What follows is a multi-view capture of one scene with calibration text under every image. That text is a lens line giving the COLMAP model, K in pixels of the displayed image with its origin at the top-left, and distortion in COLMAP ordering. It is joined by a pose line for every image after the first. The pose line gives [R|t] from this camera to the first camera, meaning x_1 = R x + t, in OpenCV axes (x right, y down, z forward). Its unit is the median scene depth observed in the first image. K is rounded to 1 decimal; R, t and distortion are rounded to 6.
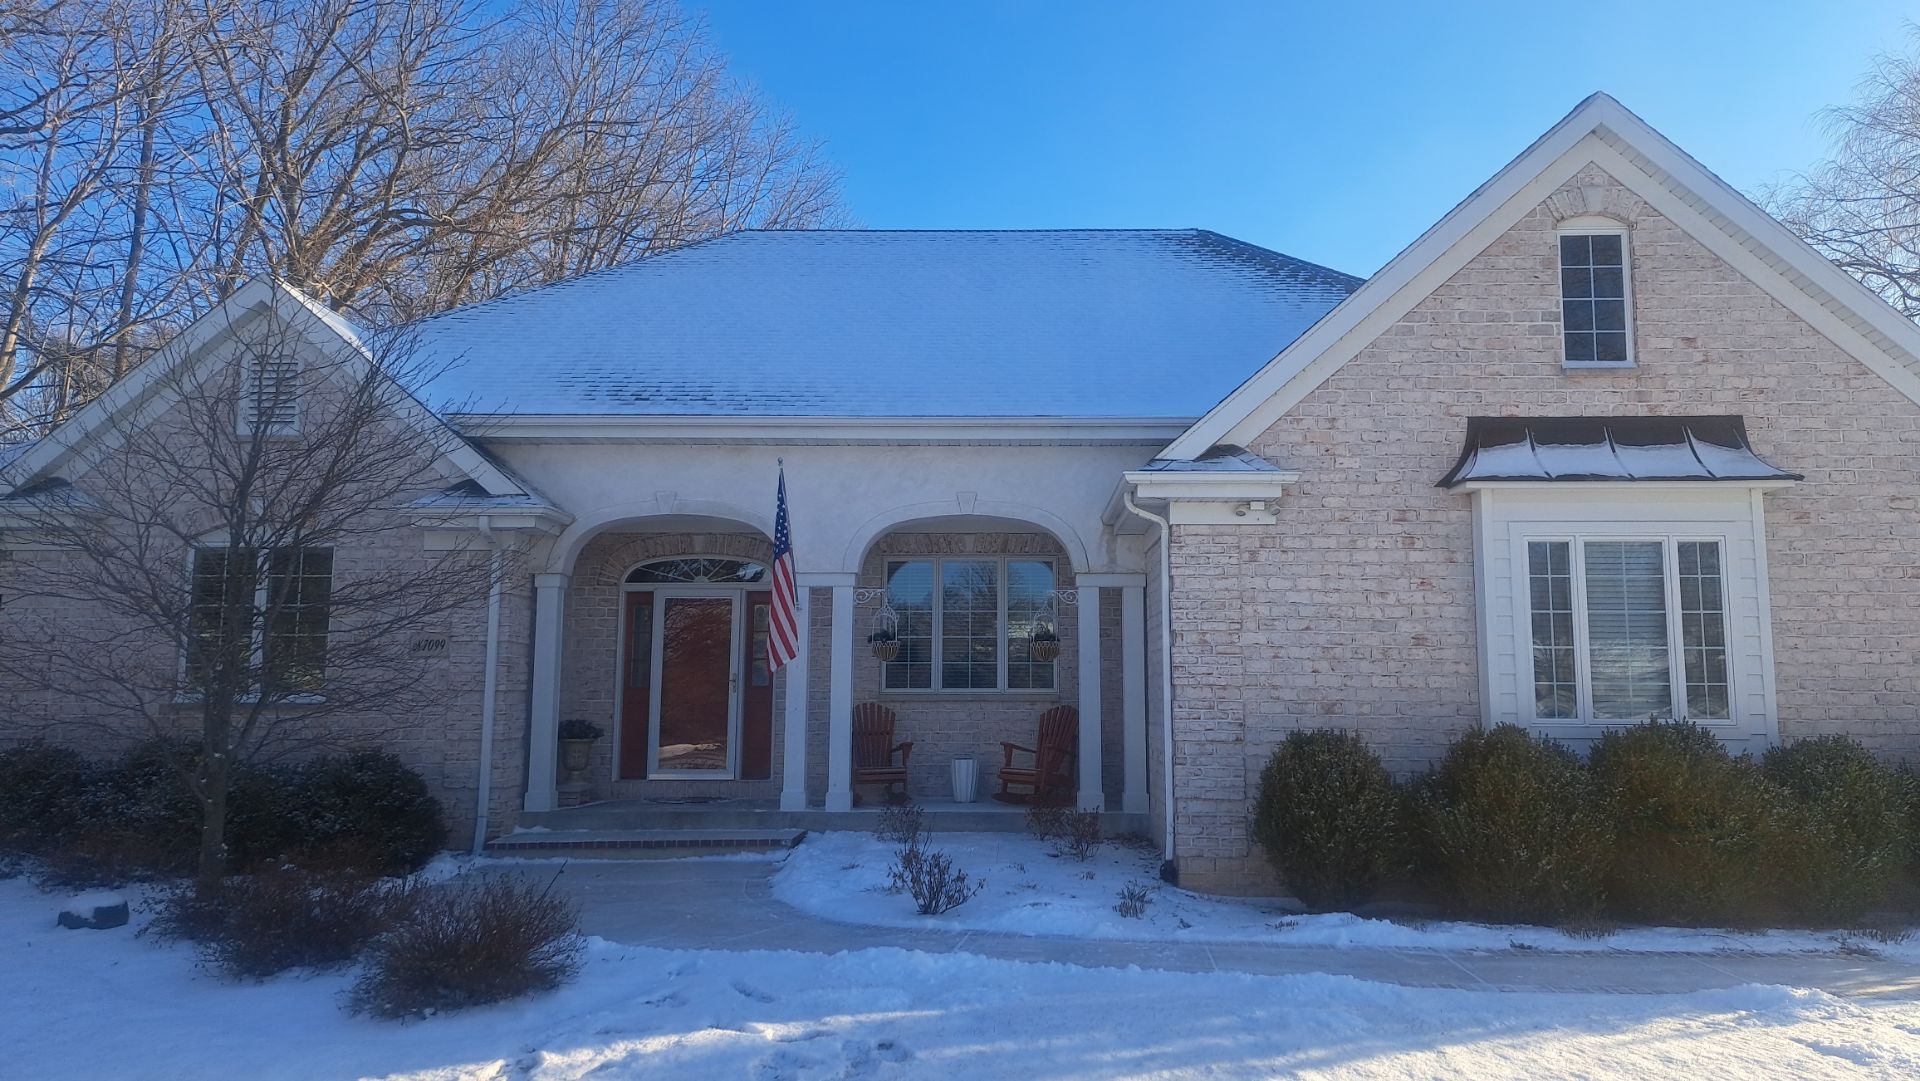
lens RADIAL K [[1377.7, 0, 1038.7], [0, 1377.7, 508.0], [0, 0, 1]] dist [0.006050, -0.022374]
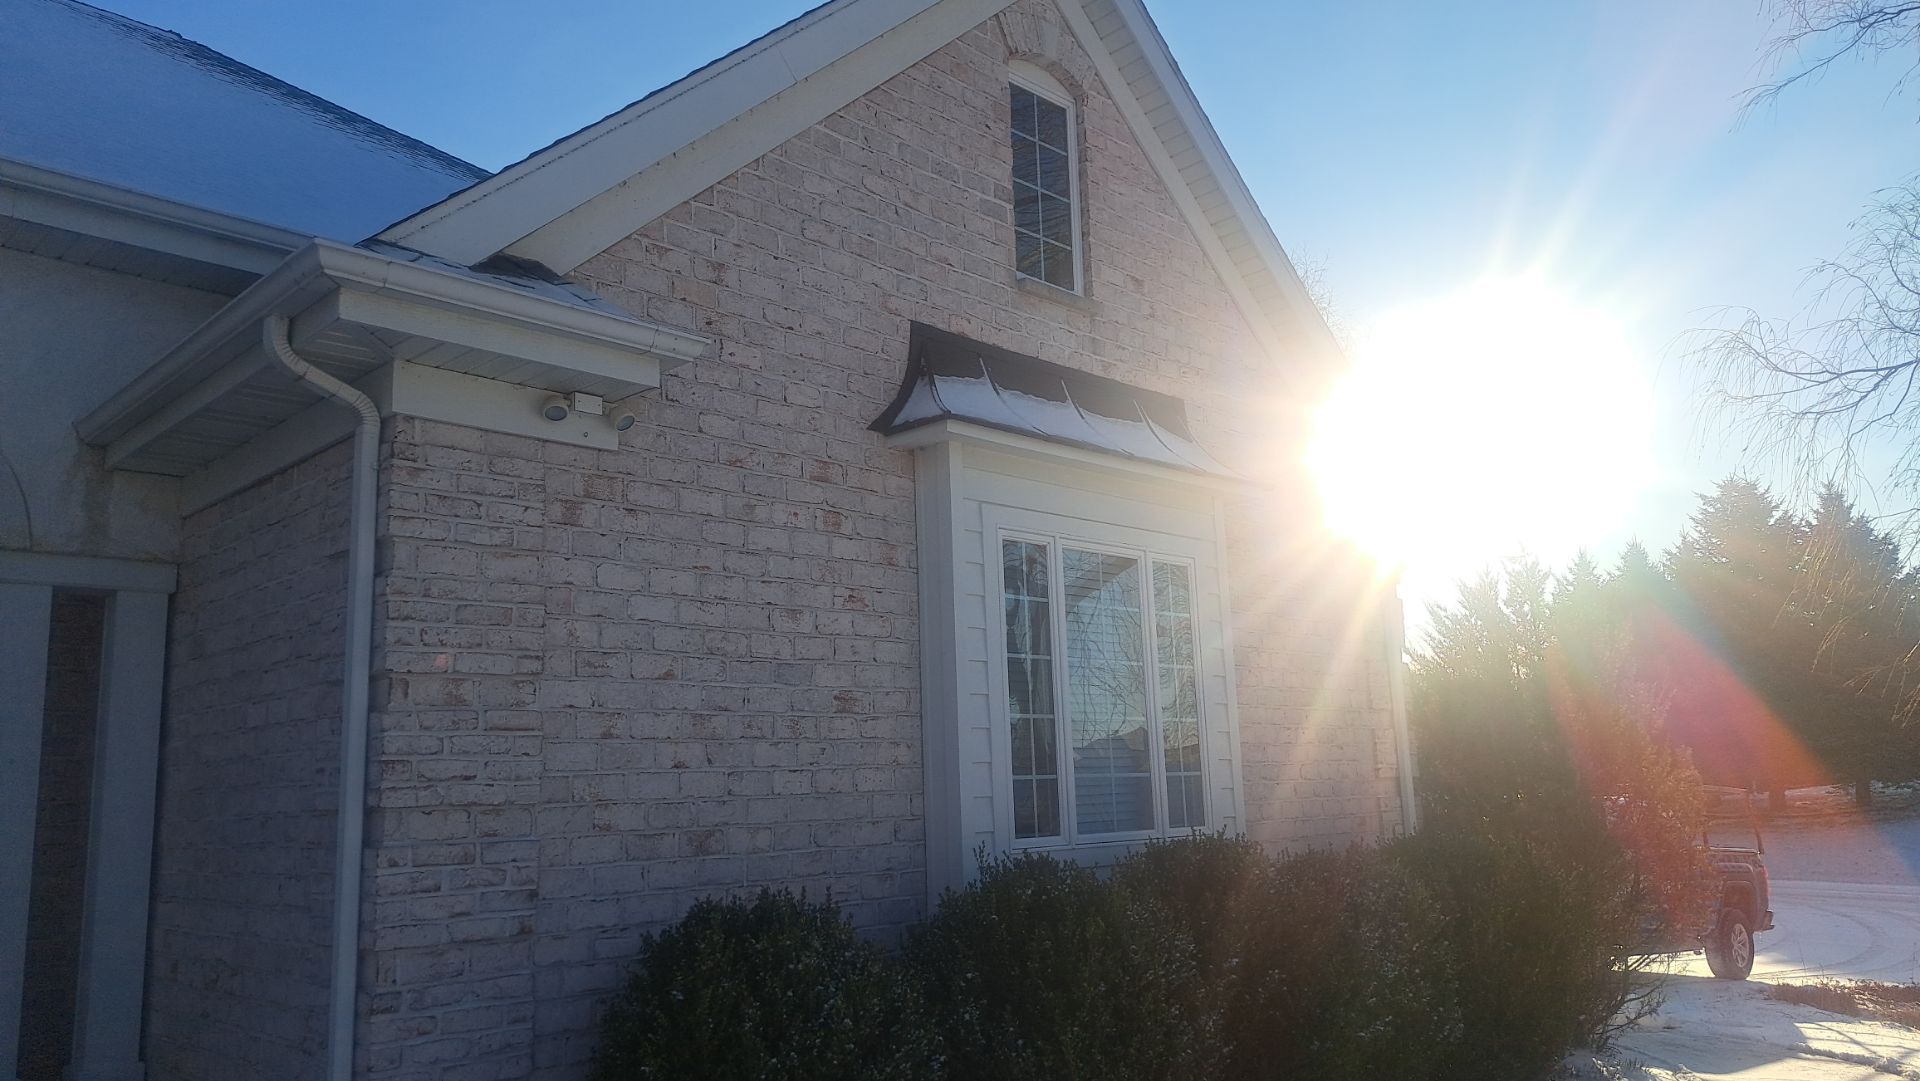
lens RADIAL K [[1360.0, 0, 970.4], [0, 1360.0, 553.2], [0, 0, 1]] dist [0.109347, -0.112542]
pose [[0.711676, 0.089296, 0.696810, -0.064135], [-0.055426, 0.995934, -0.071021, 0.072773], [-0.700318, 0.011923, 0.713731, 0.584565]]
